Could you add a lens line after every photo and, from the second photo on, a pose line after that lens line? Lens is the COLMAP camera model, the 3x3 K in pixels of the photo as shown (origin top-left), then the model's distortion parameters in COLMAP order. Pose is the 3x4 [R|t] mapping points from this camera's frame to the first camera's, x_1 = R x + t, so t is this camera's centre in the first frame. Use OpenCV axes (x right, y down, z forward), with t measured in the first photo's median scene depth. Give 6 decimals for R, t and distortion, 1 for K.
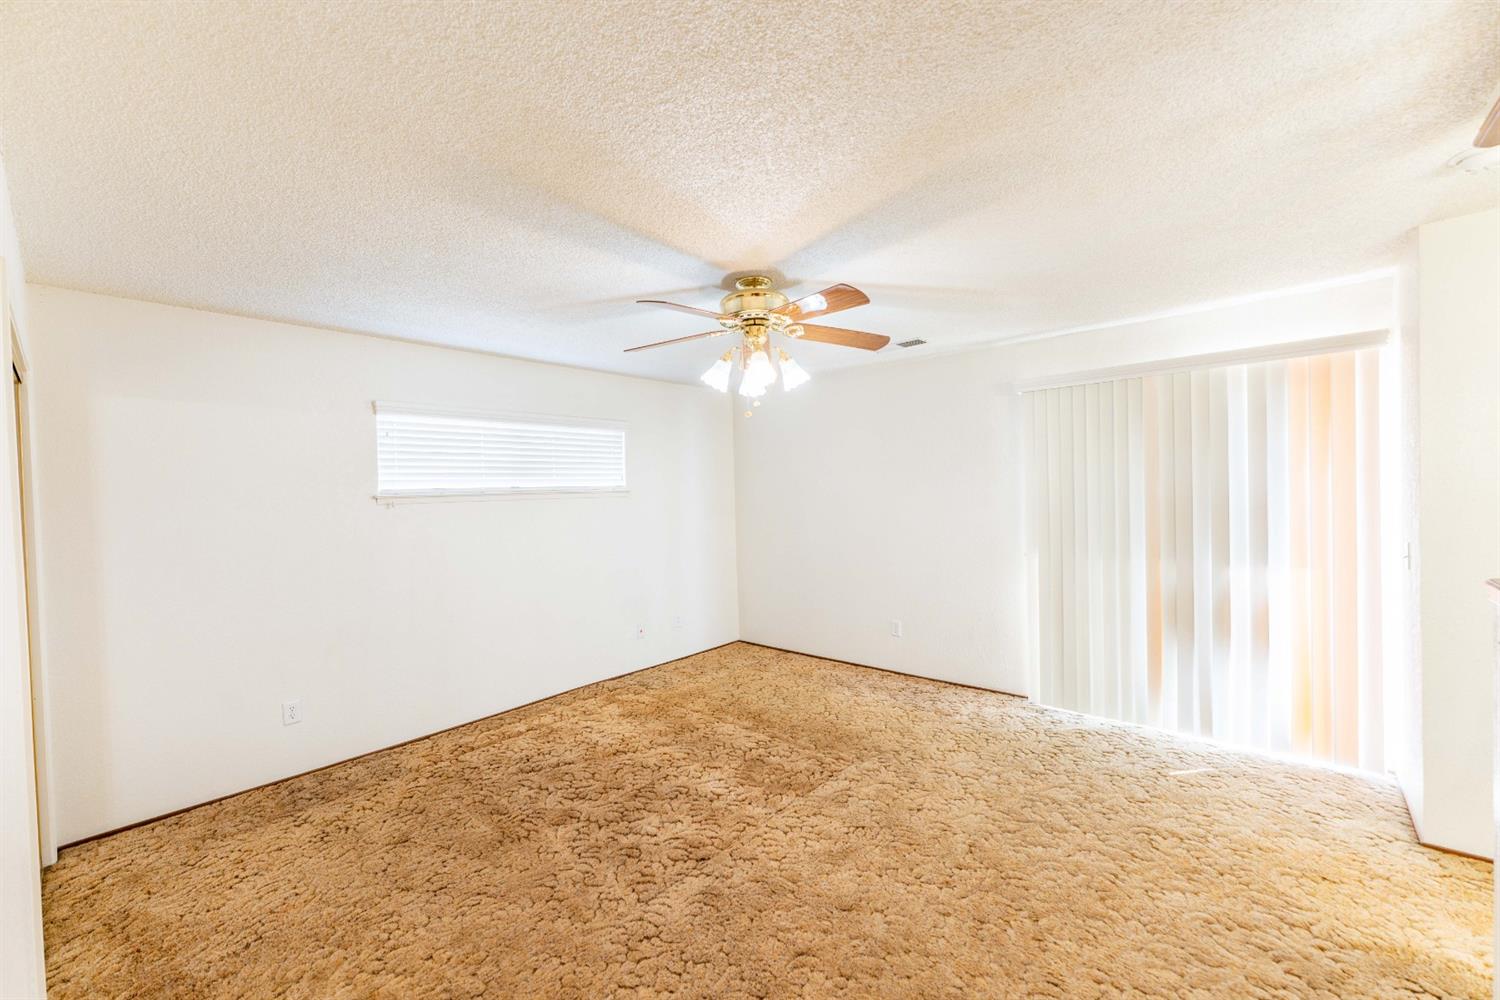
lens RADIAL K [[608.6, 0, 743.5], [0, 608.6, 501.8], [0, 0, 1]] dist [0.008234, 0.000930]
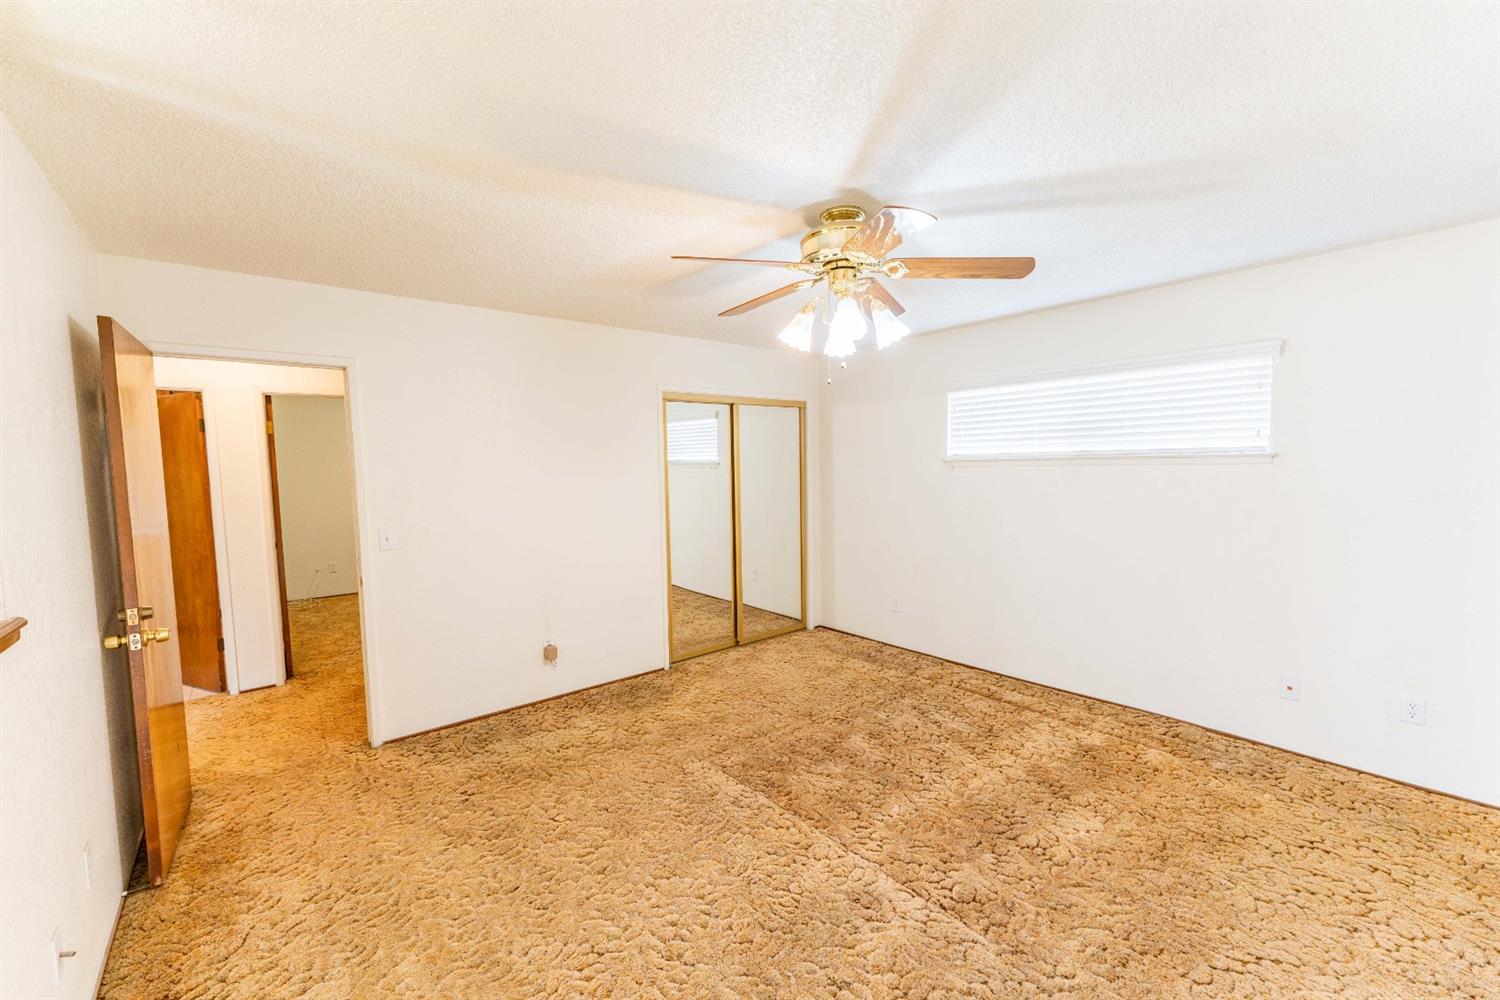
lens RADIAL K [[608.6, 0, 743.6], [0, 608.6, 500.9], [0, 0, 1]] dist [0.008234, 0.000930]
pose [[-0.166543, 0.087079, -0.982182, 0.647574], [0.003205, 0.996135, 0.087773, -0.033996], [0.986029, 0.011470, -0.166179, 0.736060]]
